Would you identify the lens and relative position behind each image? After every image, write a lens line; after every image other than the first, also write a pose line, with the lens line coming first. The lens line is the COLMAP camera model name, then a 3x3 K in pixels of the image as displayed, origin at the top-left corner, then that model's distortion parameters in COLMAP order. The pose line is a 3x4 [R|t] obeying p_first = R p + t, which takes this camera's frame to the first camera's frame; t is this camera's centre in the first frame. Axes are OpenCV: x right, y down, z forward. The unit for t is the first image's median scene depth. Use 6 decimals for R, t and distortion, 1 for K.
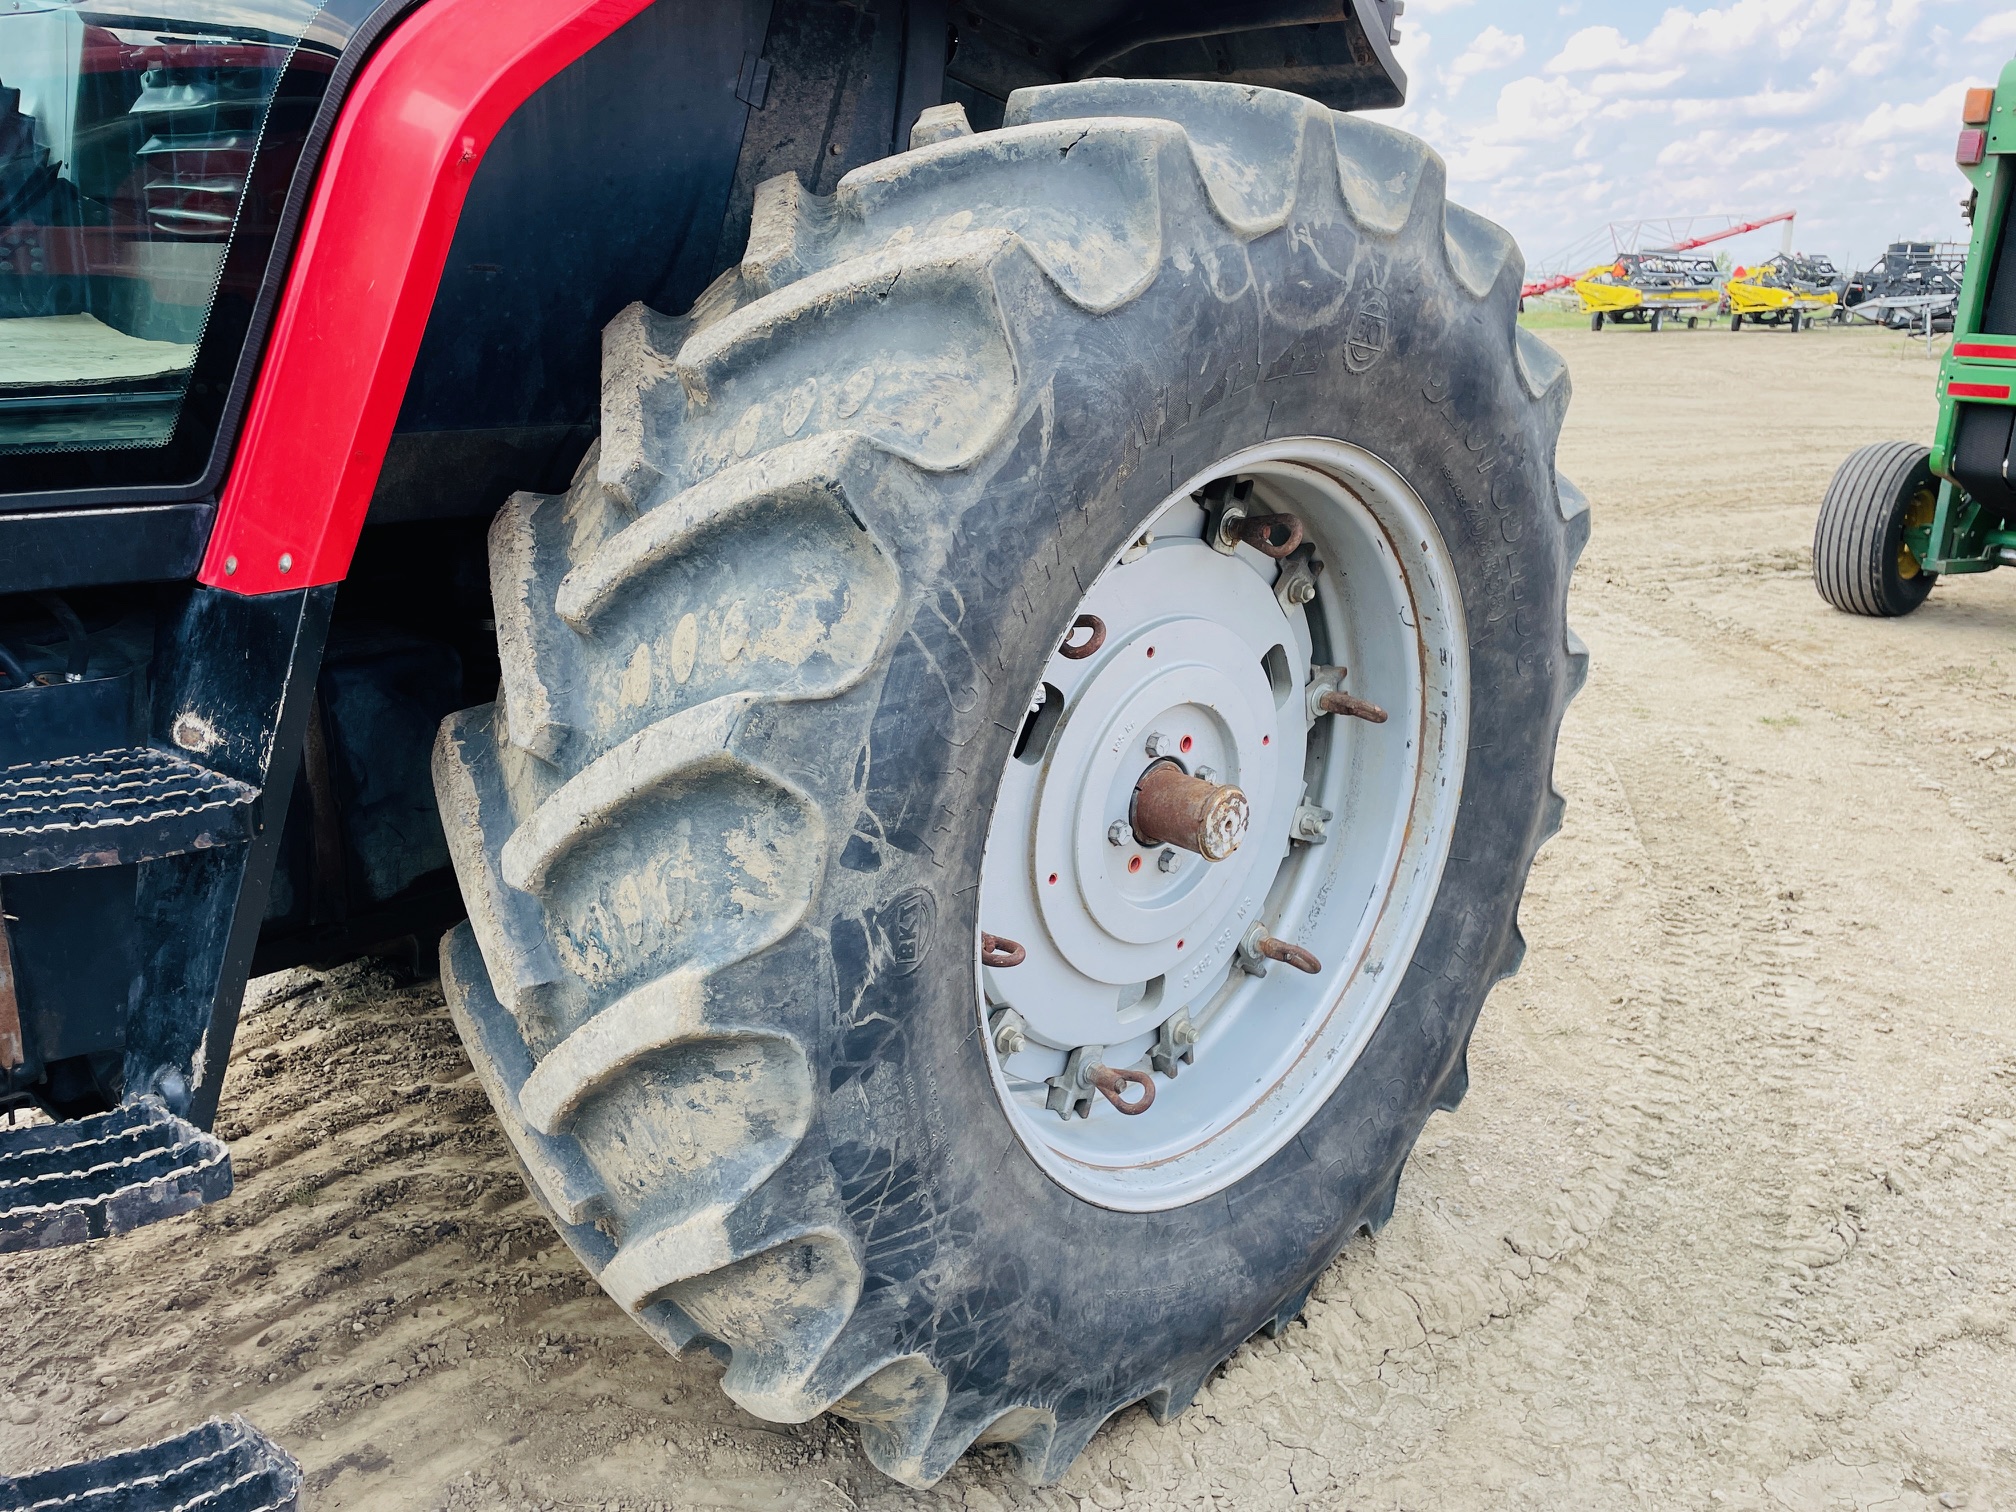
lens RADIAL K [[1541.8, 0, 983.1], [0, 1541.8, 741.2], [0, 0, 1]] dist [0.092567, -0.124642]
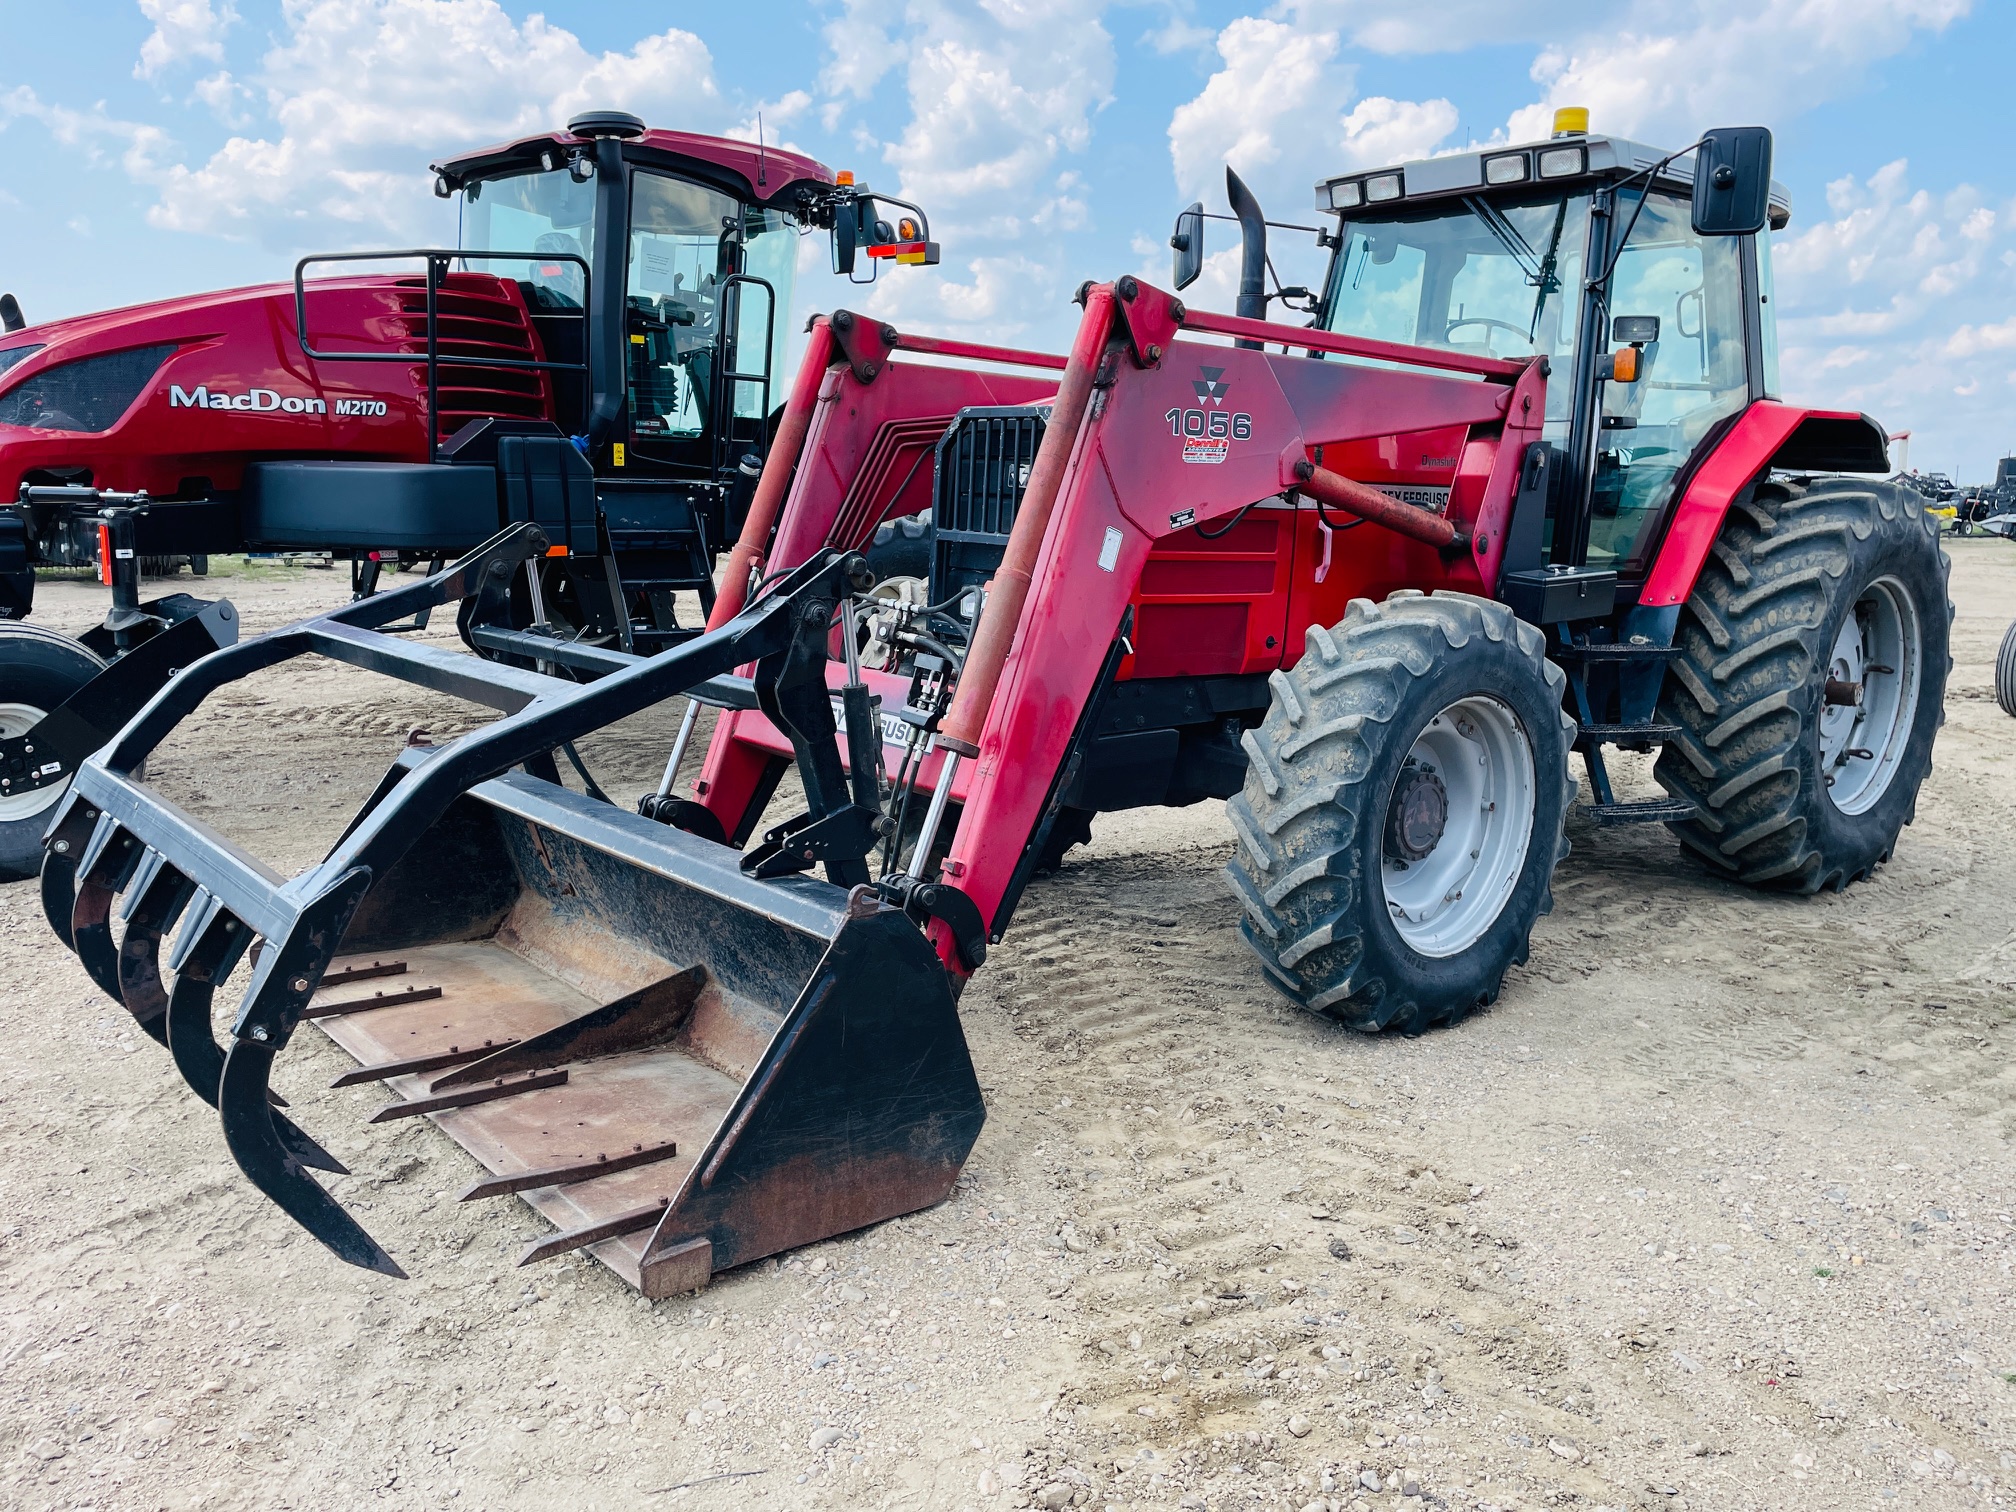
lens RADIAL K [[1541.8, 0, 983.1], [0, 1541.8, 741.2], [0, 0, 1]] dist [0.092567, -0.124642]
pose [[0.997916, 0.018526, -0.061808, -1.950162], [-0.025984, 0.992172, -0.122144, 0.798605], [0.059062, 0.123495, 0.990586, -3.109507]]
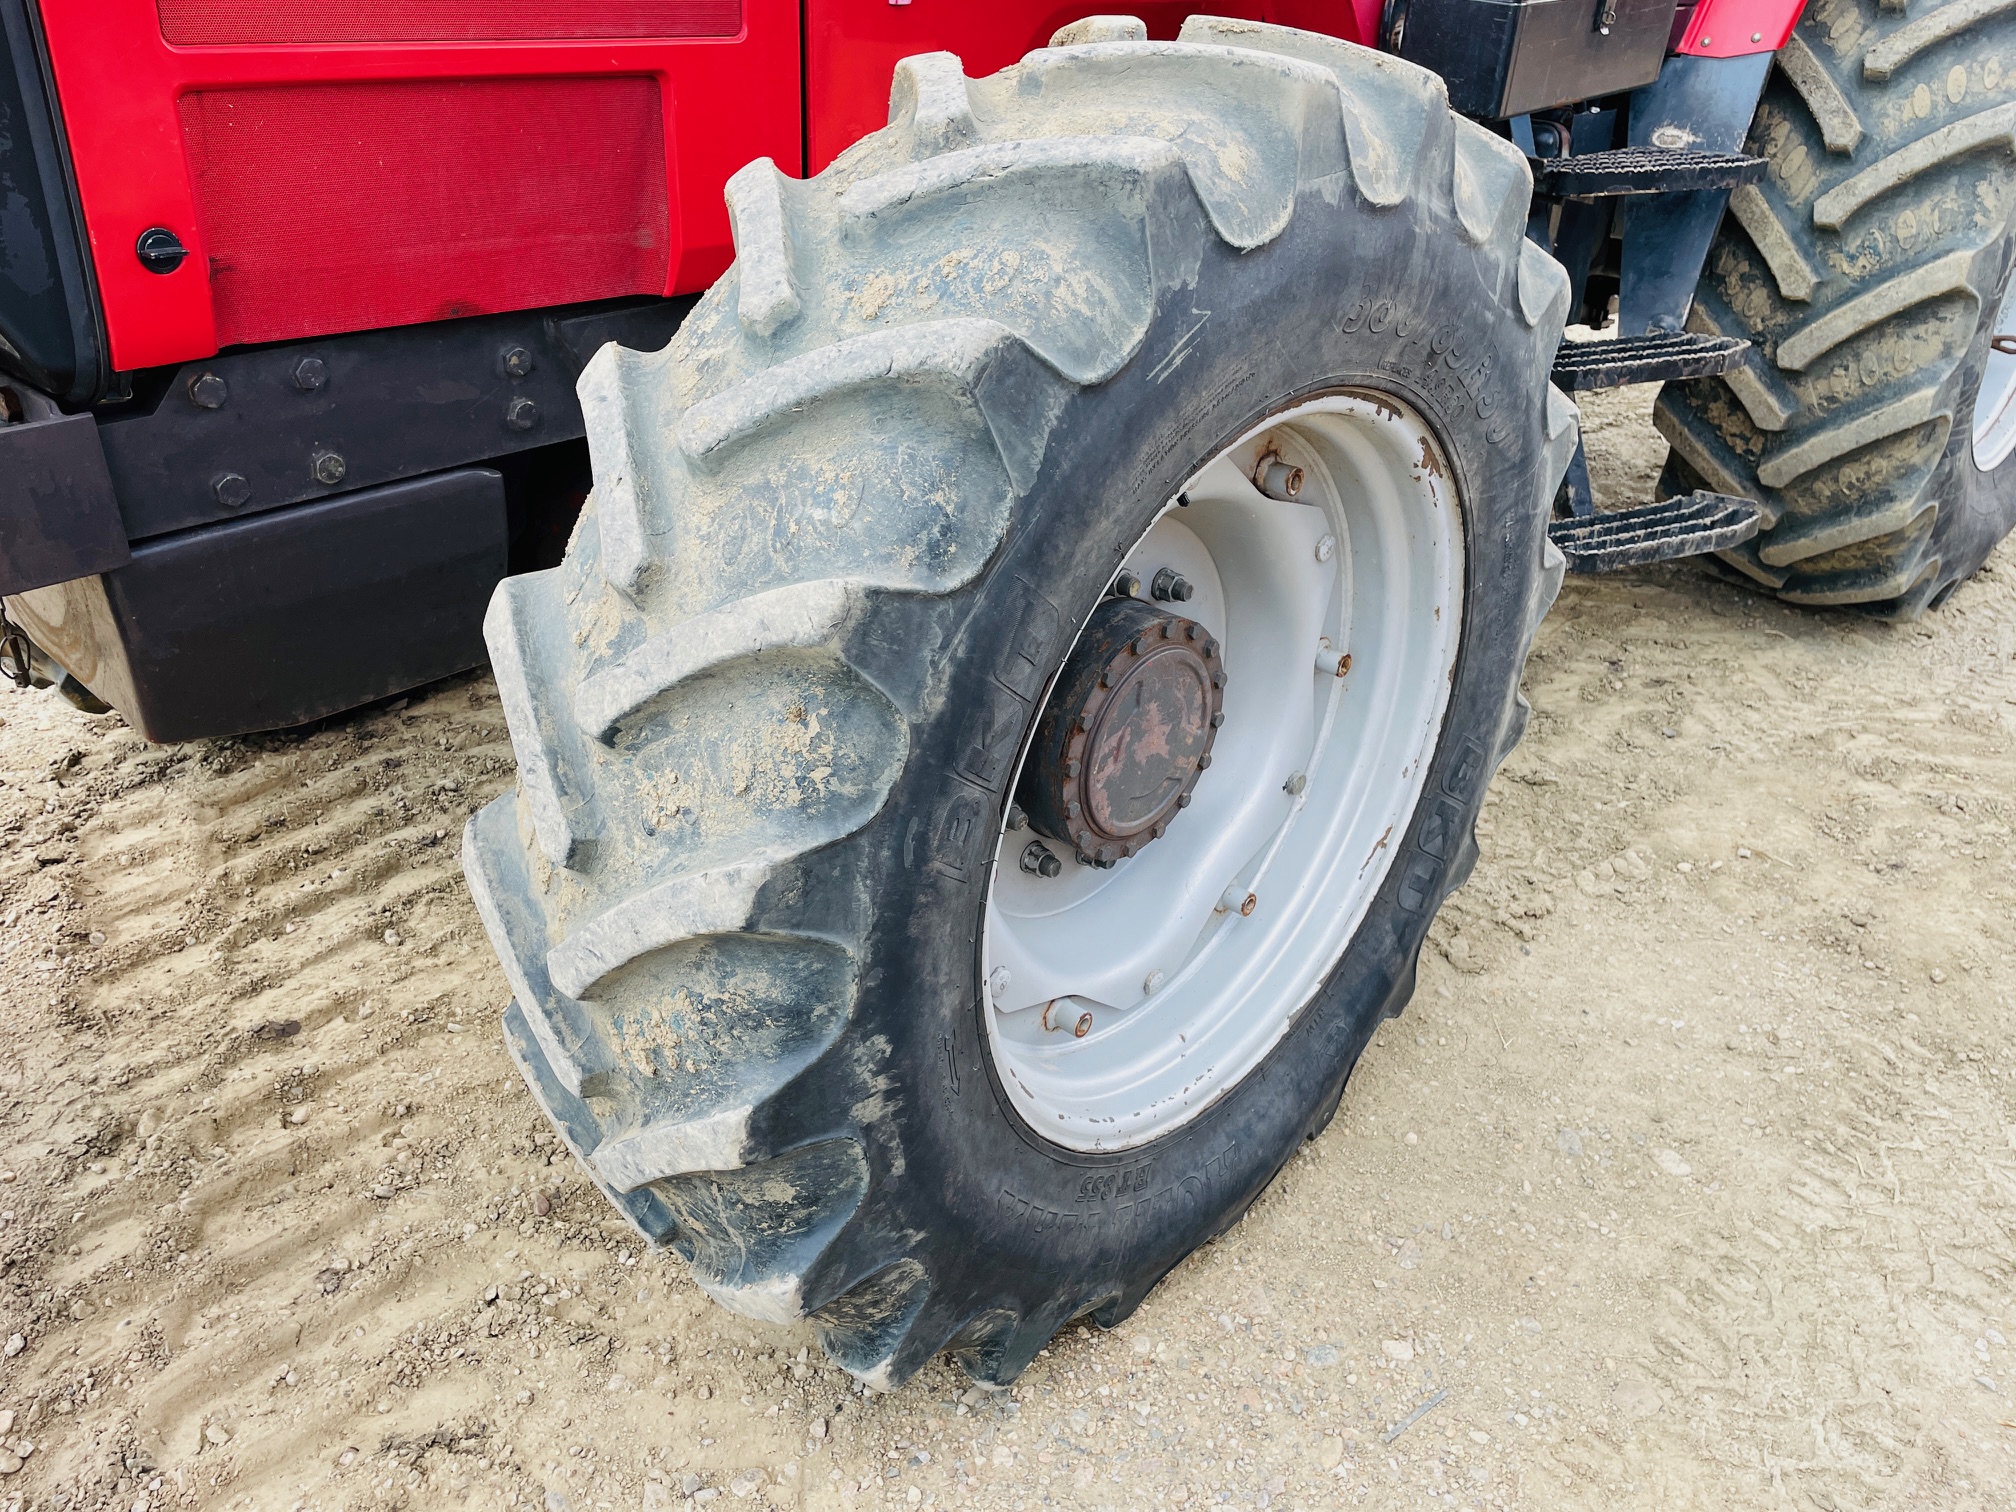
lens RADIAL K [[1541.8, 0, 983.1], [0, 1541.8, 741.2], [0, 0, 1]] dist [0.092567, -0.124642]
pose [[0.999232, -0.022419, 0.032140, -1.396617], [0.015700, 0.980513, 0.195828, 0.320862], [-0.035904, -0.195173, 0.980111, -0.948960]]
